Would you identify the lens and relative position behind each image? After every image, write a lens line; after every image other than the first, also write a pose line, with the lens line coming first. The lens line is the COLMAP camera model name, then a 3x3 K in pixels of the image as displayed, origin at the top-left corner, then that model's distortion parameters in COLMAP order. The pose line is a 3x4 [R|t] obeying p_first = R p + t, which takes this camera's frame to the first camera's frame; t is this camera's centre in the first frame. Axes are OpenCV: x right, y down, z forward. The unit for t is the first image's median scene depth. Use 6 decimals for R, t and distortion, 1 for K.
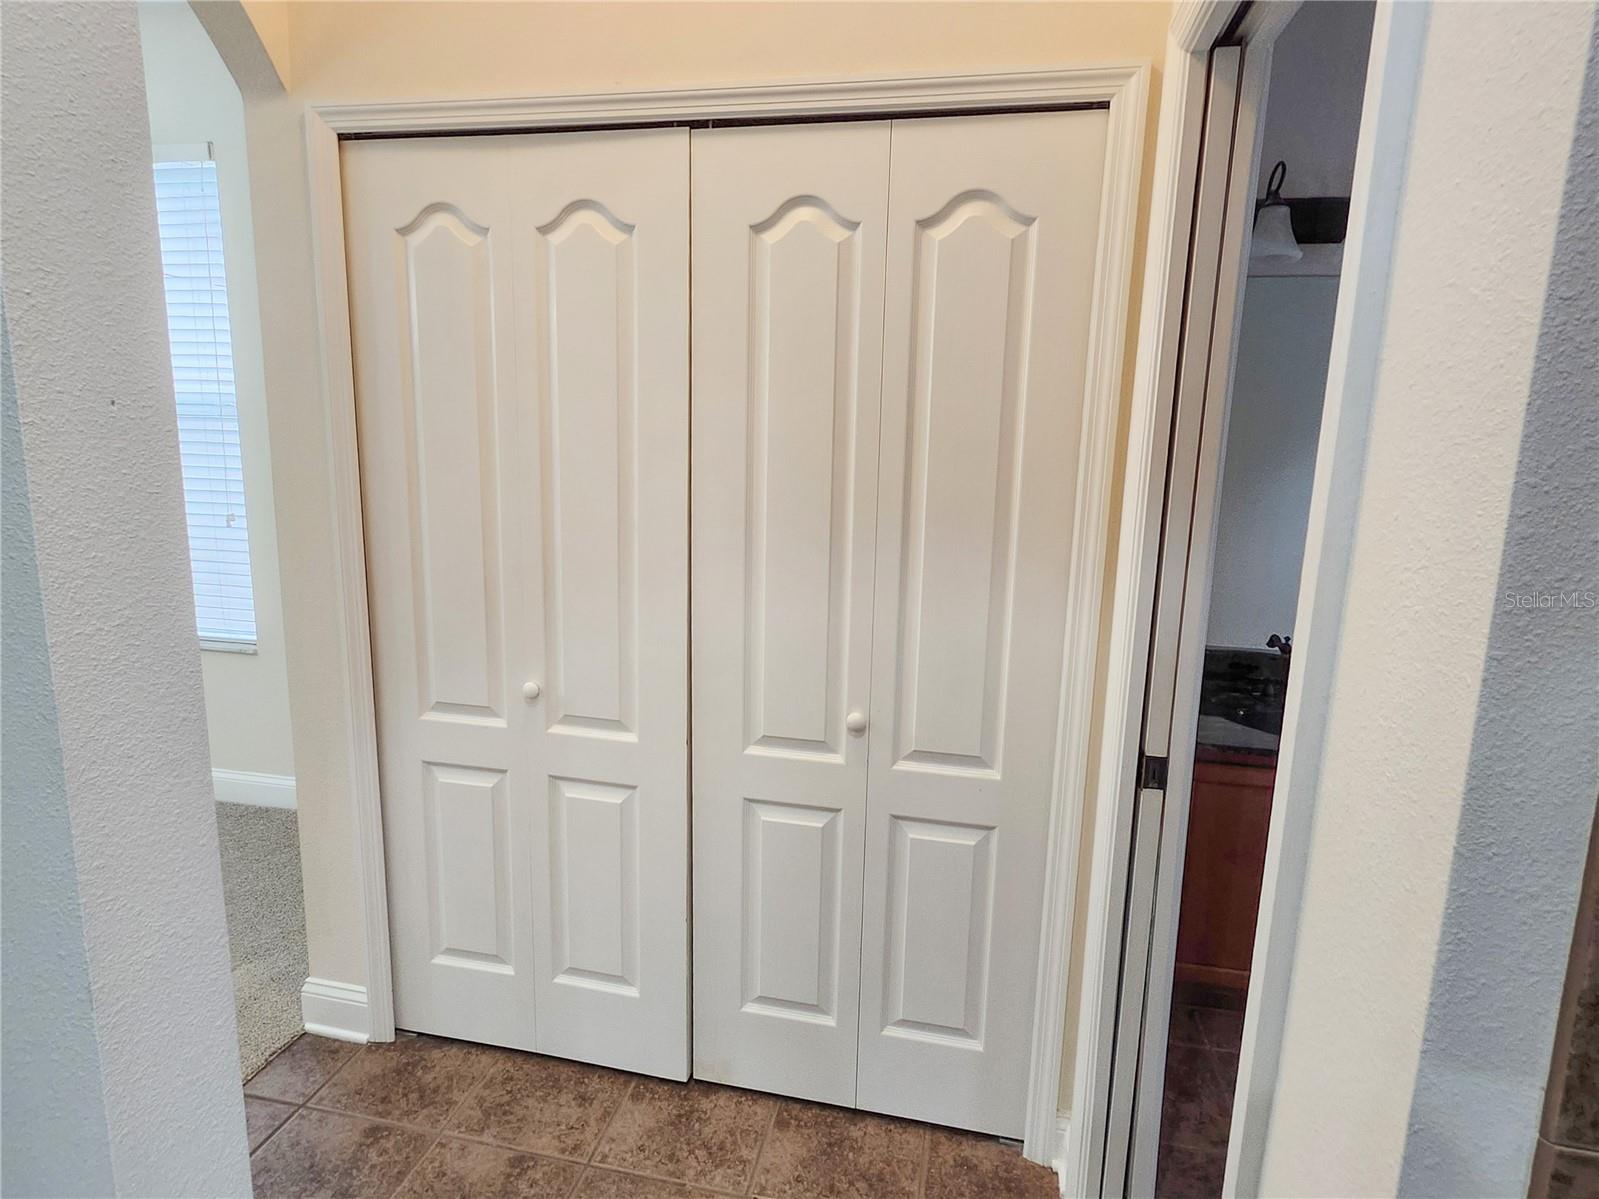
lens RADIAL K [[906.0, 0, 816.2], [0, 906.0, 599.0], [0, 0, 1]] dist [-0.003802, -0.002479]
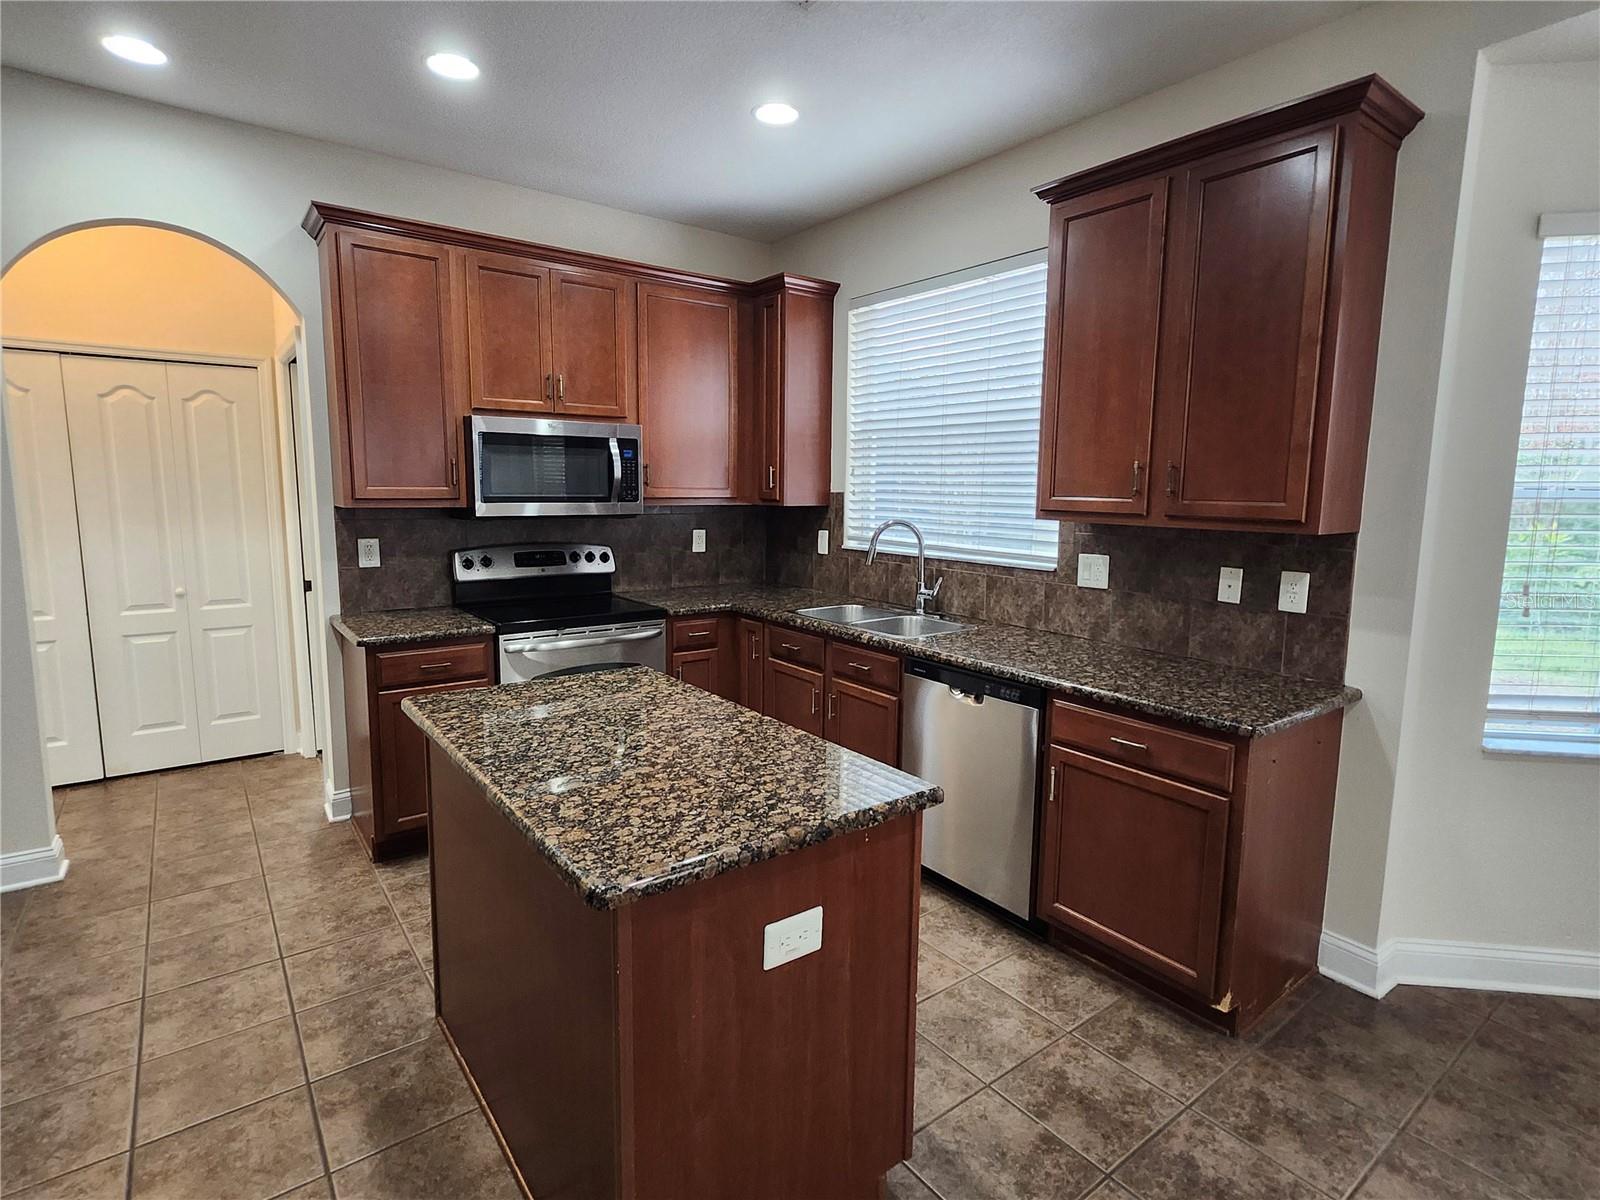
lens RADIAL K [[820.3, 0, 808.5], [0, 820.3, 590.1], [0, 0, 1]] dist [0.002949, -0.001548]
pose [[0.655738, -0.118149, 0.745687, -0.448583], [0.141030, 0.989463, 0.032755, 0.266536], [-0.741700, 0.083685, 0.665491, -1.584692]]
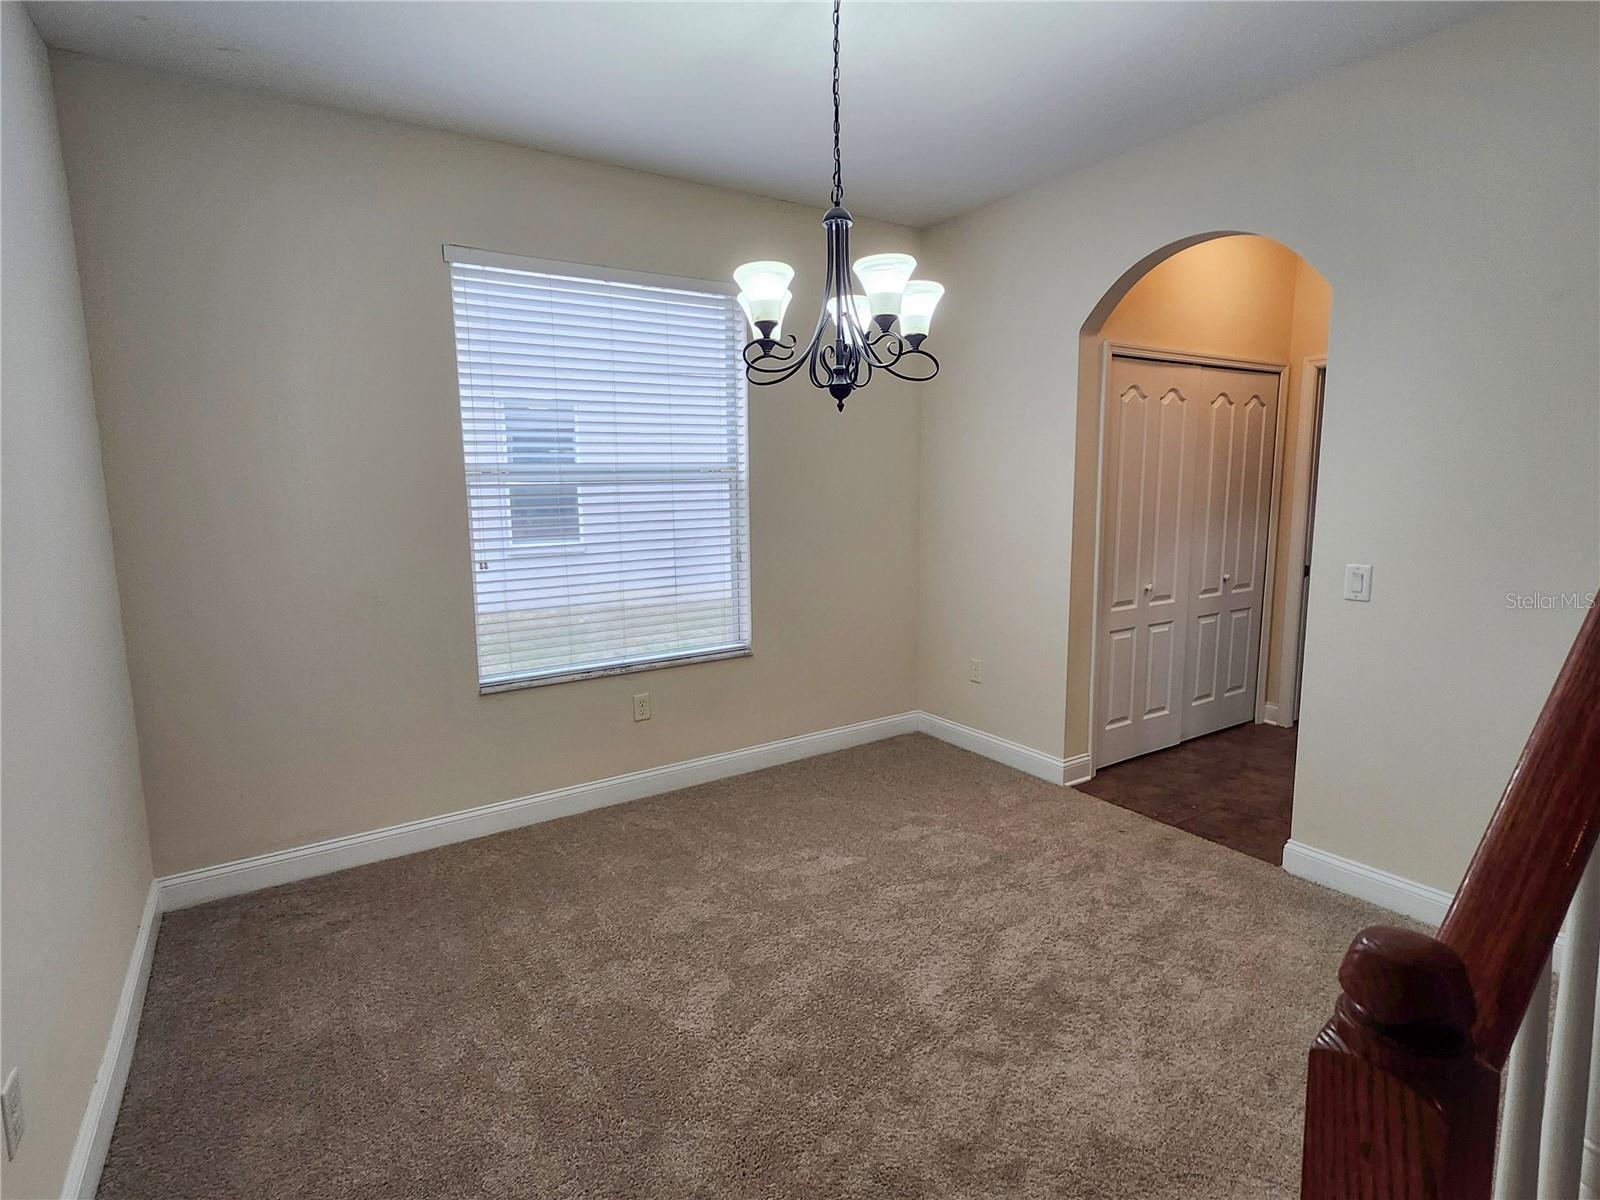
lens RADIAL K [[820.3, 0, 800.3], [0, 820.3, 592.9], [0, 0, 1]] dist [0.002949, -0.001548]
pose [[0.702710, -0.140940, 0.697377, -2.340836], [0.161966, 0.986136, 0.036094, -0.106049], [-0.692795, 0.087587, 0.715795, 0.098065]]
